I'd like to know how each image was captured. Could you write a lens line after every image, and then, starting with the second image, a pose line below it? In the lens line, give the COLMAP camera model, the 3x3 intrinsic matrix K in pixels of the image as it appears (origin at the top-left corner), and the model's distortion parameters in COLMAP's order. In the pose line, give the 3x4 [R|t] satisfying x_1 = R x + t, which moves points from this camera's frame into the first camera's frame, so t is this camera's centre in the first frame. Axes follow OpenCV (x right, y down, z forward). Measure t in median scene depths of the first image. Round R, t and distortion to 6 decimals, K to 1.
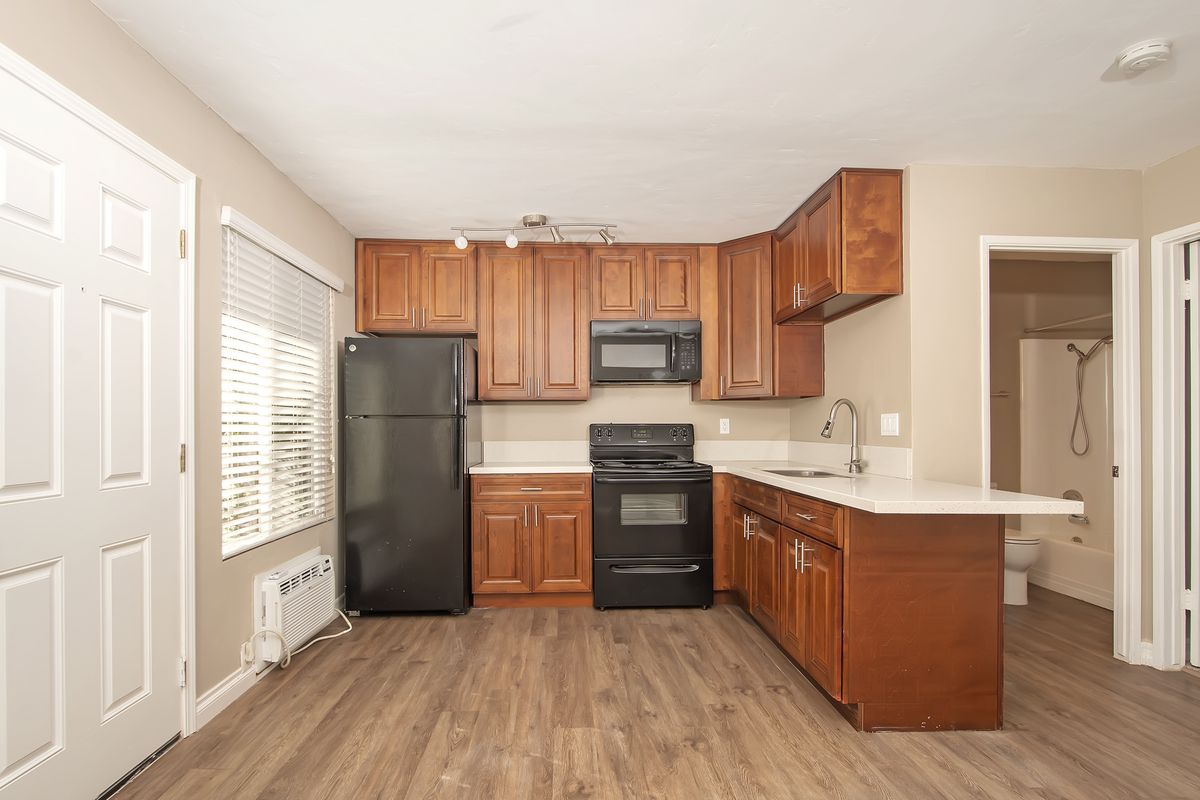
lens RADIAL K [[590.1, 0, 603.1], [0, 590.1, 427.5], [0, 0, 1]] dist [-0.002195, -0.000459]
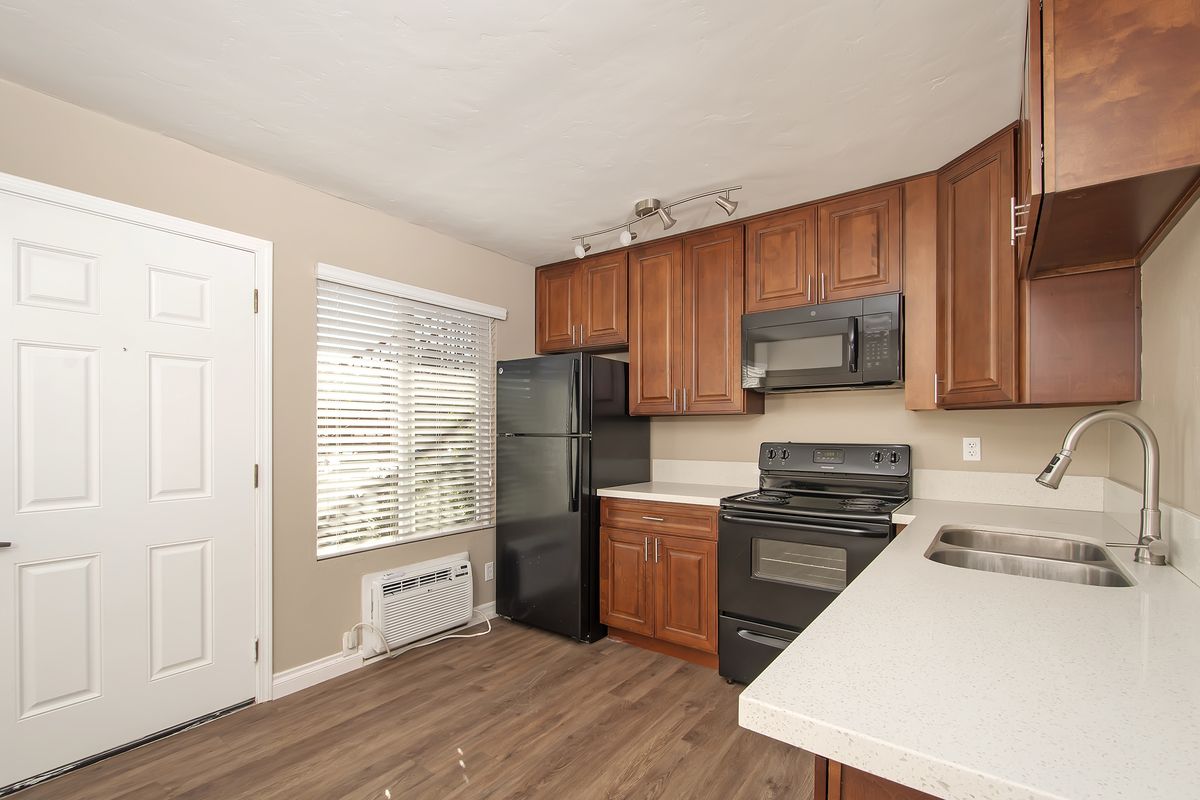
lens RADIAL K [[534.8, 0, 601.0], [0, 534.8, 433.0], [0, 0, 1]] dist [0.002136, -0.005584]
pose [[0.775239, 0.007354, -0.631626, 0.325977], [-0.002925, 0.999963, 0.008053, -0.029024], [0.631662, -0.004396, 0.775232, 0.353463]]
